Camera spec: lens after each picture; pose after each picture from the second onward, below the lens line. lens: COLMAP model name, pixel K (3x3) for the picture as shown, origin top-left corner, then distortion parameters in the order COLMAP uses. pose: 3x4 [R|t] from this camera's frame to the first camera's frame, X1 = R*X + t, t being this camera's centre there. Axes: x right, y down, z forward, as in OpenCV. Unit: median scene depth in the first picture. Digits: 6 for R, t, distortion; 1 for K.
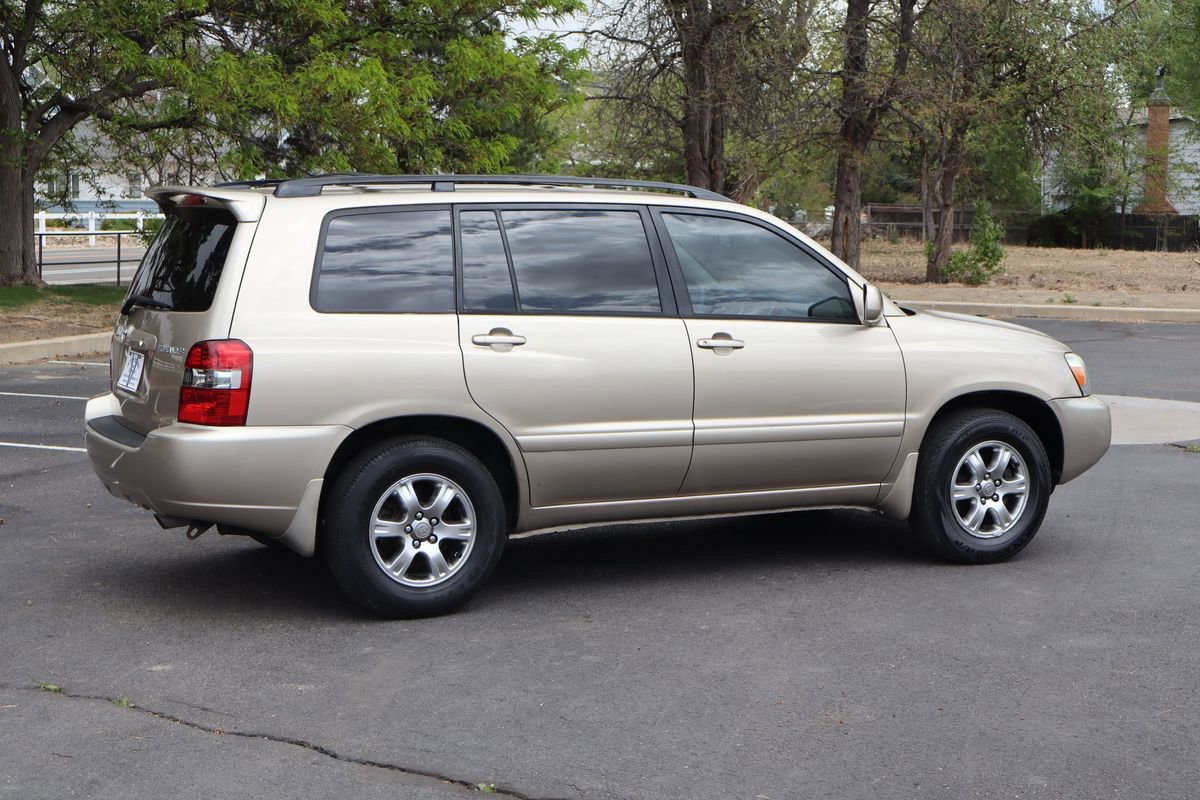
lens RADIAL K [[1902.3, 0, 524.1], [0, 1902.3, 403.6], [0, 0, 1]] dist [0.031280, 0.049966]
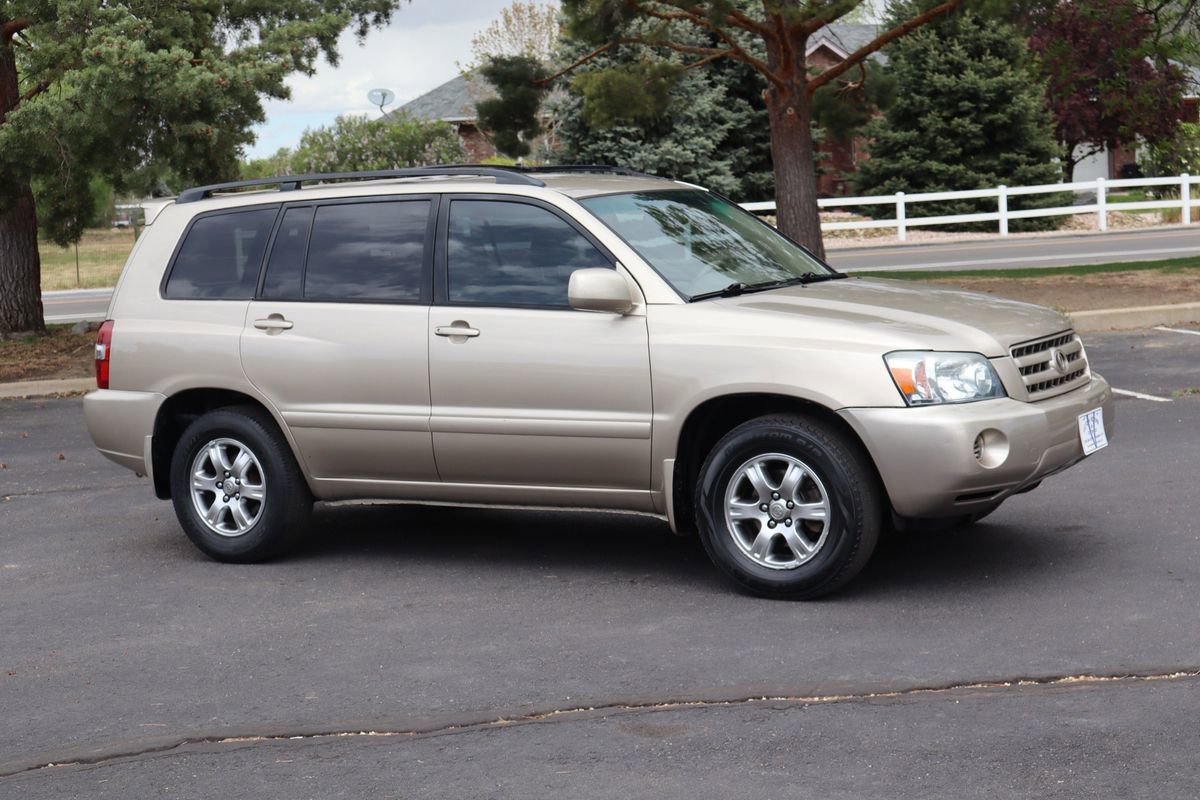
lens RADIAL K [[1902.3, 0, 524.1], [0, 1902.3, 403.6], [0, 0, 1]] dist [0.031280, 0.049966]
pose [[0.541623, 0.052986, -0.838950, 0.963324], [-0.030315, 0.998593, 0.043497, -0.038398], [0.840075, 0.001874, 0.542468, 0.493528]]
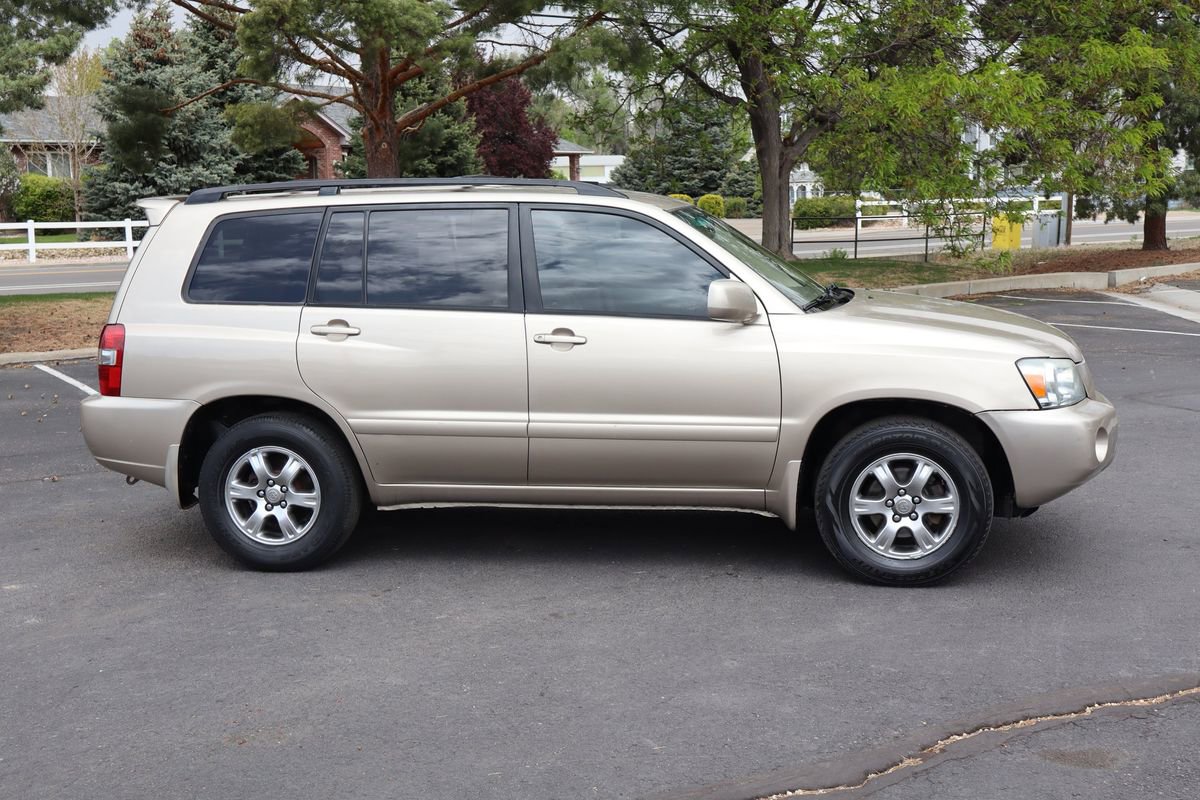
lens RADIAL K [[1392.7, 0, 553.6], [0, 1392.7, 397.8], [0, 0, 1]] dist [0.009597, -0.014115]
pose [[0.815227, 0.057808, -0.576249, 0.532055], [-0.032952, 0.998024, 0.053502, -0.040049], [0.578203, -0.024627, 0.815521, 0.395708]]
